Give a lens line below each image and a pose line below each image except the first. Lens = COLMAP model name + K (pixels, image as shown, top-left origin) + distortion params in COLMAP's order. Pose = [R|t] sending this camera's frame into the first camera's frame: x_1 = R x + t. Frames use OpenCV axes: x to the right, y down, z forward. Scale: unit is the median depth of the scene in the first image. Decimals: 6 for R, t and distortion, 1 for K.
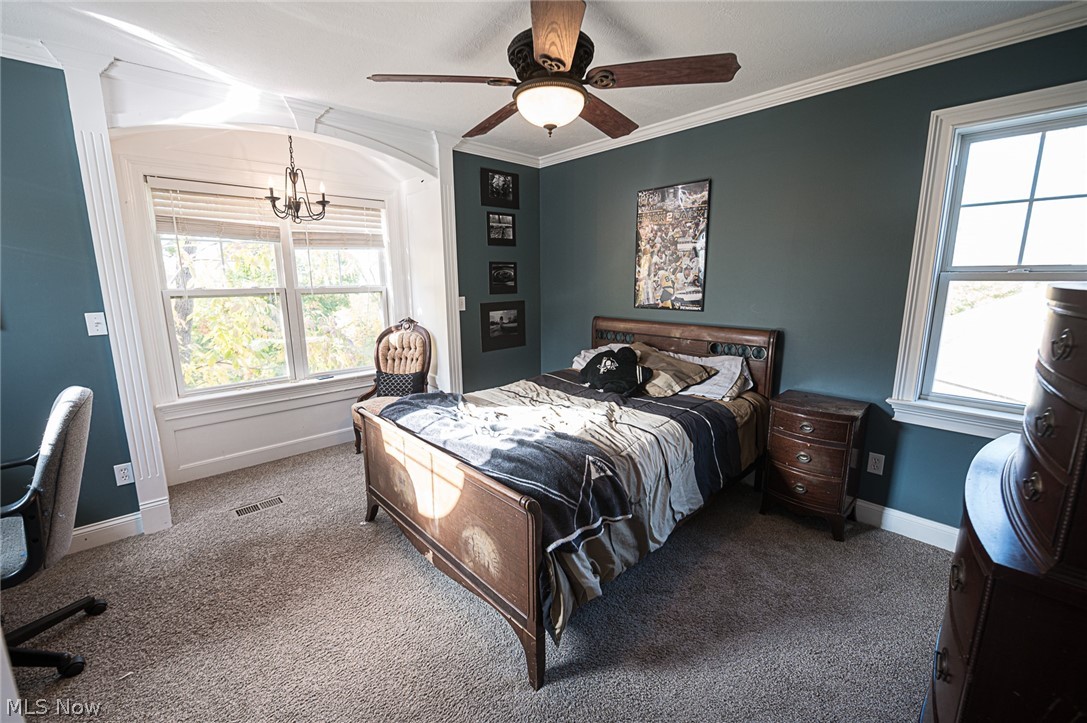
lens RADIAL K [[440.4, 0, 542.3], [0, 440.4, 361.5], [0, 0, 1]] dist [-0.008364, -0.000817]
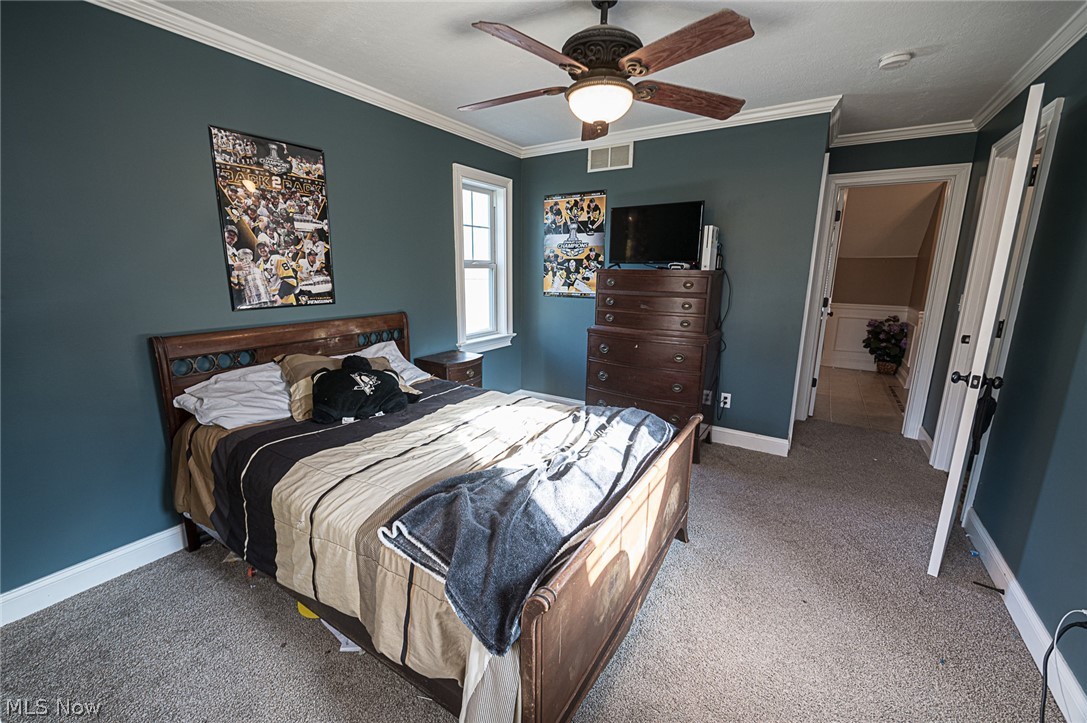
lens RADIAL K [[440.4, 0, 540.9], [0, 440.4, 358.1], [0, 0, 1]] dist [-0.008364, -0.000817]
pose [[-0.256793, -0.195746, 0.946436, -0.578814], [0.172687, 0.954222, 0.244210, -0.149235], [-0.950914, 0.226148, -0.211235, 0.795981]]
